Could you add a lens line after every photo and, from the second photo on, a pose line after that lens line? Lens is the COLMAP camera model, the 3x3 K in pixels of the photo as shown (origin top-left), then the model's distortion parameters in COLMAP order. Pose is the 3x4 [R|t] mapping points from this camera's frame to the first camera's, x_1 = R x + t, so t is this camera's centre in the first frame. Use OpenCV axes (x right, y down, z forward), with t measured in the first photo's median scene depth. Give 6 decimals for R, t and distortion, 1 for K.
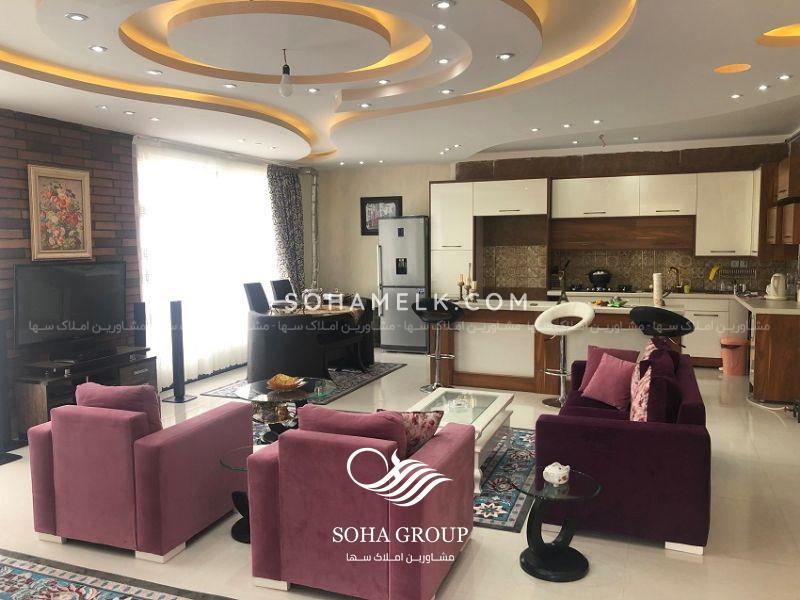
lens RADIAL K [[654.1, 0, 403.7], [0, 654.1, 299.7], [0, 0, 1]] dist [0.061531, -0.098888]
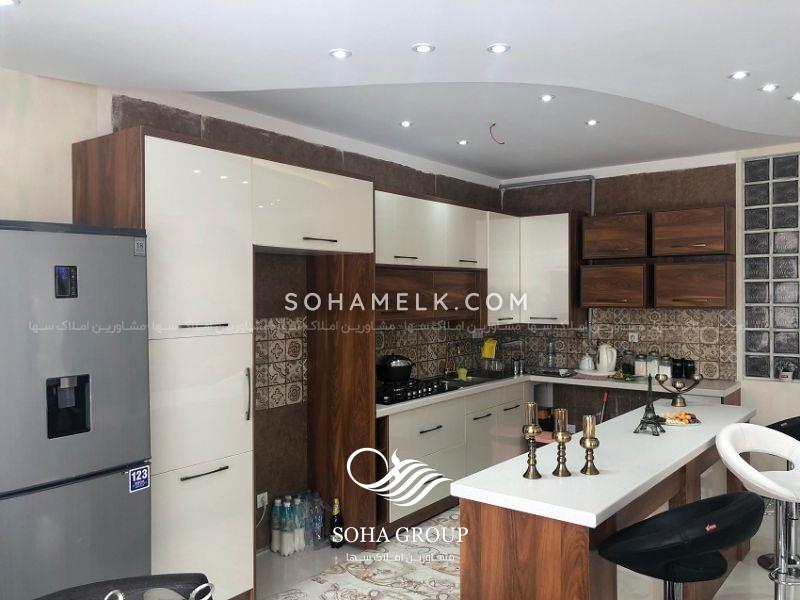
lens RADIAL K [[654.1, 0, 403.7], [0, 654.1, 299.7], [0, 0, 1]] dist [0.061531, -0.098888]
pose [[0.282844, -0.002525, 0.959163, -0.237762], [0.088498, 0.995800, -0.023476, -0.079246], [-0.955075, 0.091524, 0.281879, 0.811114]]
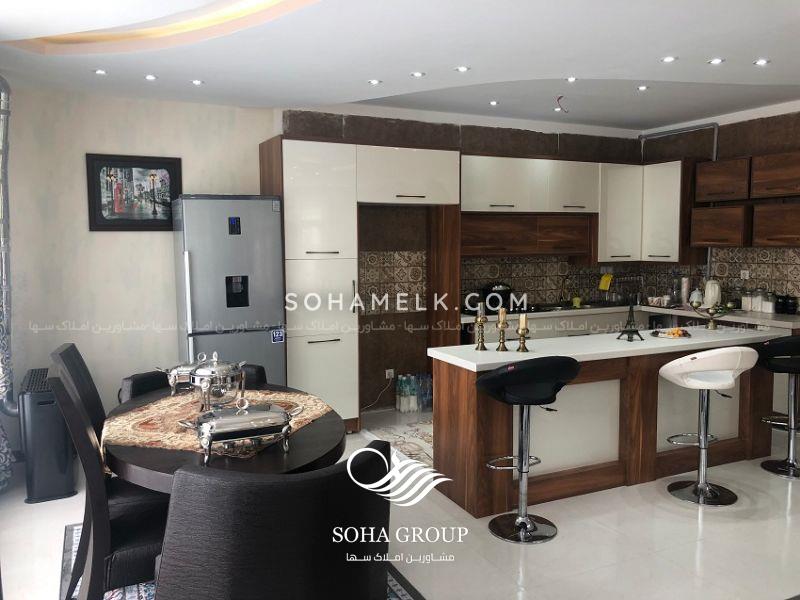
lens RADIAL K [[654.1, 0, 403.7], [0, 654.1, 299.7], [0, 0, 1]] dist [0.061531, -0.098888]
pose [[0.673416, -0.060338, 0.736798, -0.311512], [0.065306, 0.997623, 0.022010, -0.048961], [-0.736374, 0.033295, 0.675755, 0.567523]]
